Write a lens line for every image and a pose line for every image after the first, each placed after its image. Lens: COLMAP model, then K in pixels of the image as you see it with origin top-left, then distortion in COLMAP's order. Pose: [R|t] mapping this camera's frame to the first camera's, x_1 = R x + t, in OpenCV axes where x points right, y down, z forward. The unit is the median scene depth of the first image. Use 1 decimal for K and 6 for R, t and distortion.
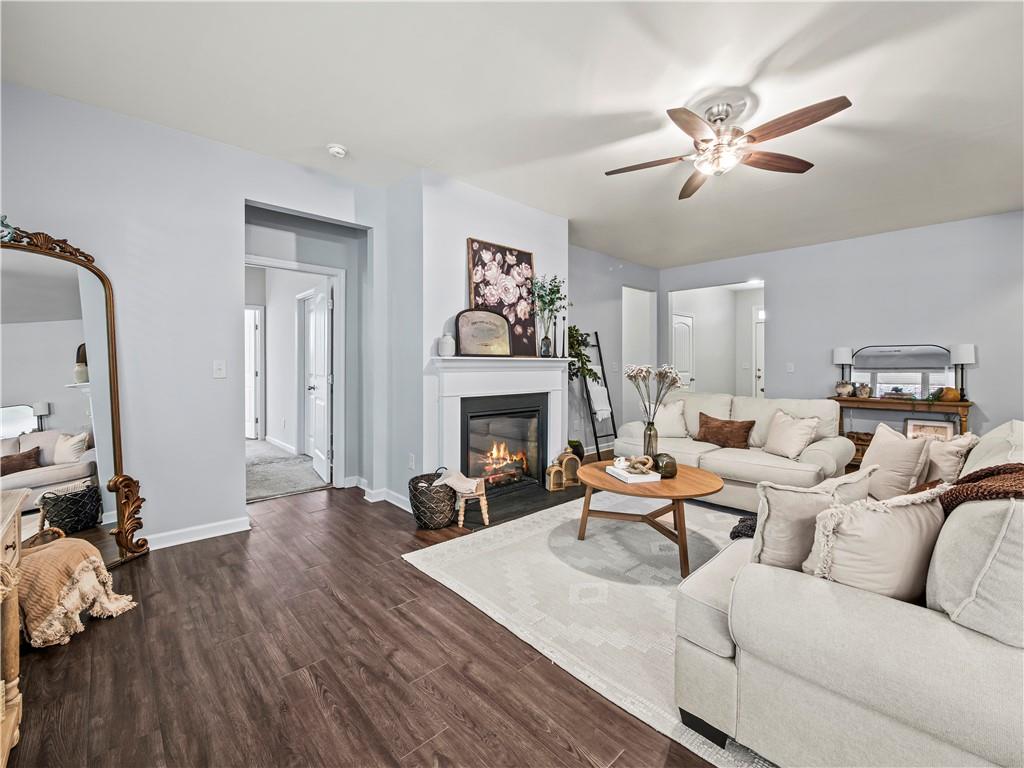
lens RADIAL K [[442.7, 0, 512.4], [0, 442.7, 363.2], [0, 0, 1]] dist [-0.001080, -0.000064]
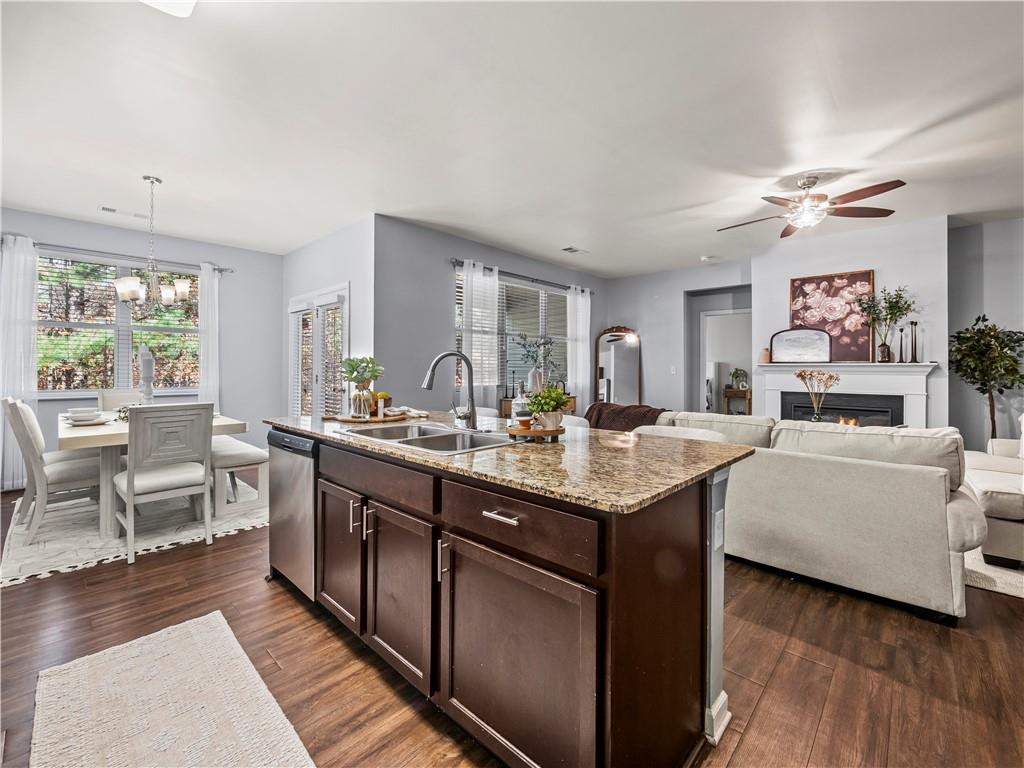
lens RADIAL K [[434.7, 0, 509.2], [0, 434.7, 368.4], [0, 0, 1]] dist [-0.004155, -0.000120]
pose [[0.065872, 0.001286, -0.997827, 1.099385], [-0.004471, 0.999990, 0.000993, 0.004088], [0.997818, 0.004396, 0.065877, 0.010564]]
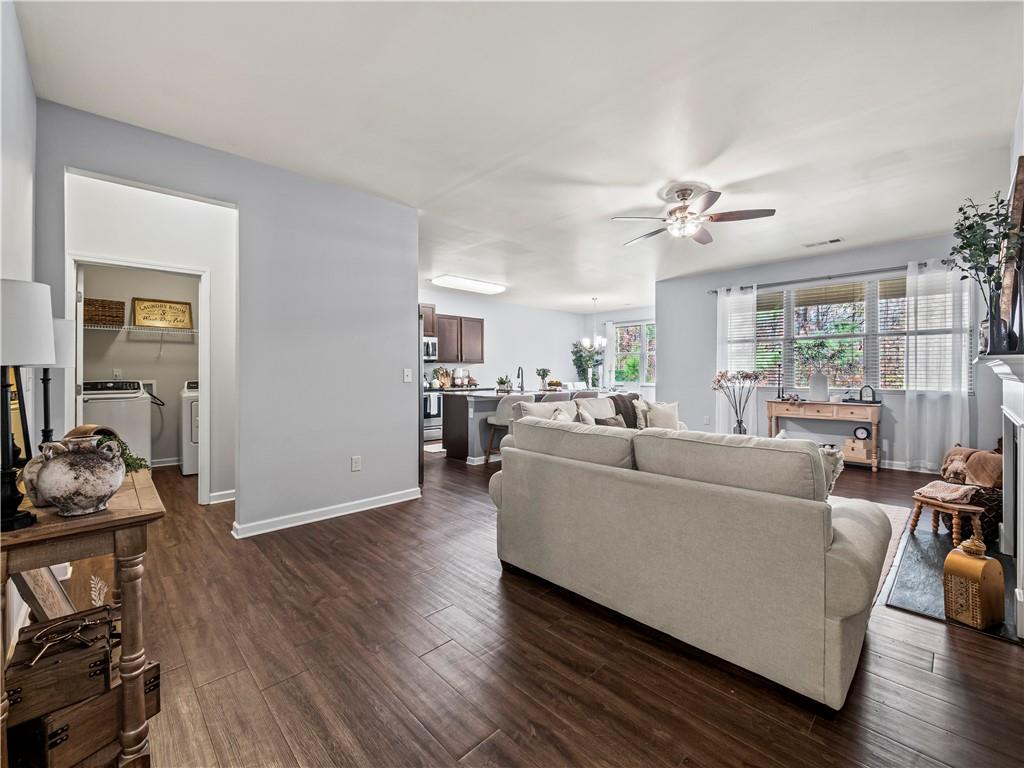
lens RADIAL K [[433.8, 0, 509.1], [0, 433.8, 377.0], [0, 0, 1]] dist [-0.001287, -0.000500]
pose [[-0.999919, 0.000031, -0.012728, 0.668581], [-0.000115, 0.999935, 0.011443, 0.006713], [0.012727, 0.011443, -0.999854, 1.532711]]
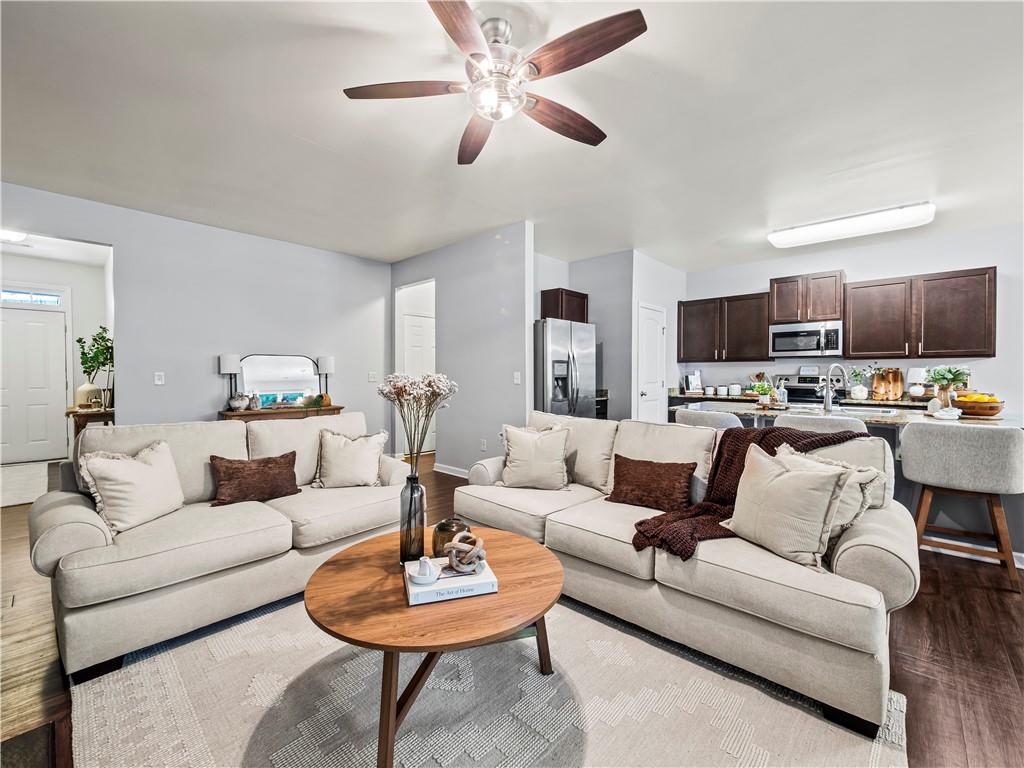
lens RADIAL K [[431.5, 0, 512.0], [0, 431.5, 384.0], [0, 0, 1]] dist [-0.004639, -0.000240]
pose [[-0.076454, -0.023772, 0.996790, -0.169544], [0.002076, 0.999710, 0.024001, 0.003551], [-0.997071, 0.003904, -0.076382, 0.661055]]
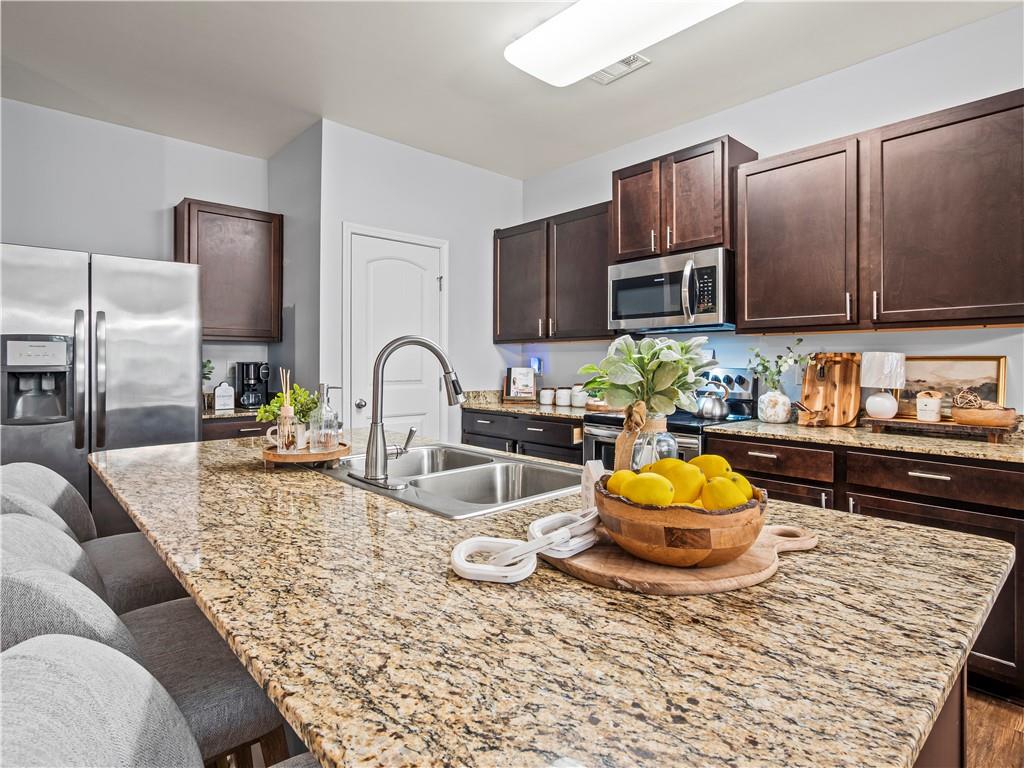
lens RADIAL K [[550.4, 0, 511.0], [0, 550.4, 367.3], [0, 0, 1]] dist [0.002391, 0.000008]
pose [[0.012795, -0.006341, 0.999898, 0.262389], [0.001057, 0.999979, 0.006328, 0.003641], [-0.999918, 0.000976, 0.012802, -0.088285]]
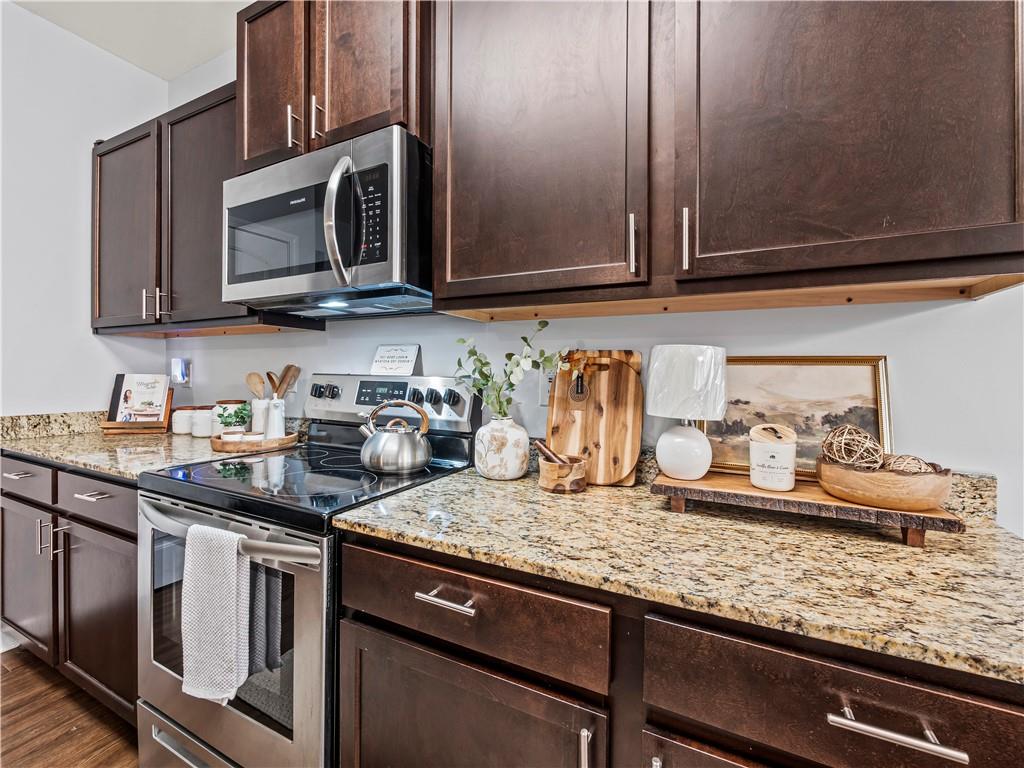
lens RADIAL K [[447.4, 0, 503.4], [0, 447.4, 379.0], [0, 0, 1]] dist [-0.001726, -0.000230]
pose [[-0.335146, -0.016489, 0.942022, 0.677300], [-0.006414, 0.999864, 0.015220, 0.006242], [-0.942144, -0.000941, -0.335206, -0.312183]]
